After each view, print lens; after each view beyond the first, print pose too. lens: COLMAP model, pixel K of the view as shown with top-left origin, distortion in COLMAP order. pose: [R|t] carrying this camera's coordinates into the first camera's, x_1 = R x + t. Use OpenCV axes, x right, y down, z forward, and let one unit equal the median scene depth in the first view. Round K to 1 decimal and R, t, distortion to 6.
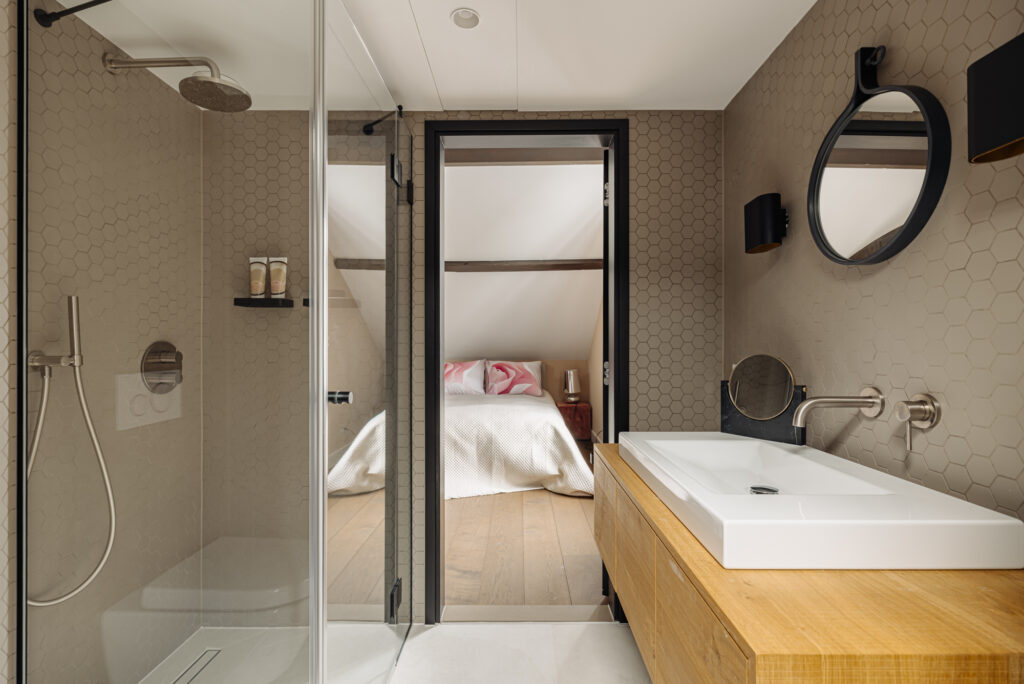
lens RADIAL K [[471.6, 0, 506.4], [0, 471.6, 343.7], [0, 0, 1]] dist [0.002966, -0.001303]
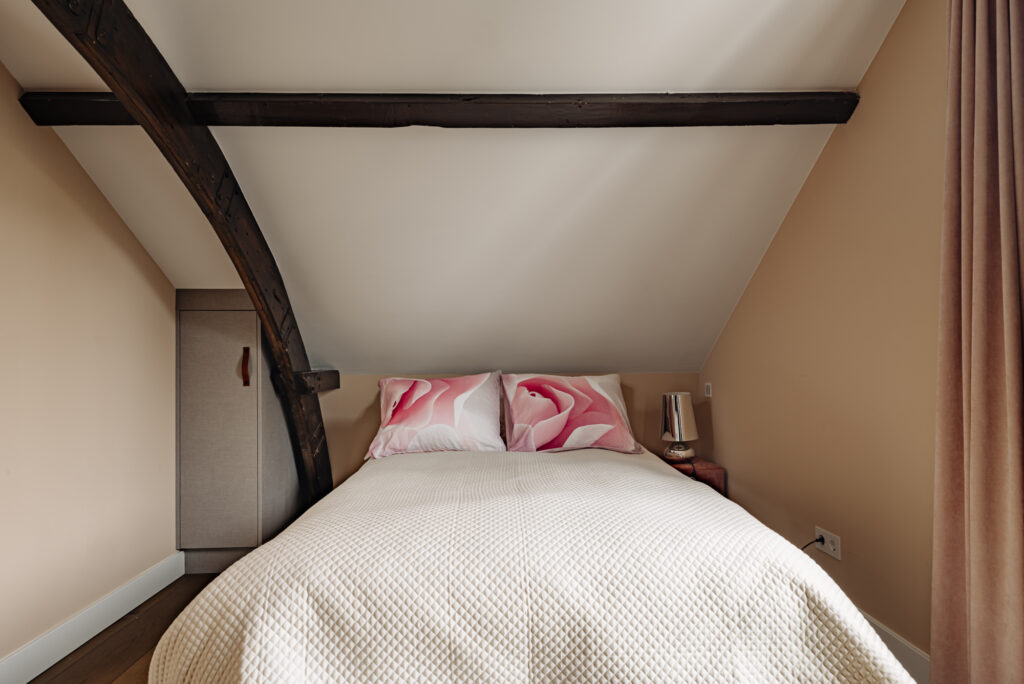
lens RADIAL K [[516.7, 0, 501.6], [0, 516.7, 362.6], [0, 0, 1]] dist [0.001332, 0.000622]
pose [[0.998775, -0.011424, 0.048145, -0.069965], [0.012133, 0.999822, -0.014475, 0.033362], [-0.047971, 0.015042, 0.998735, 0.522108]]
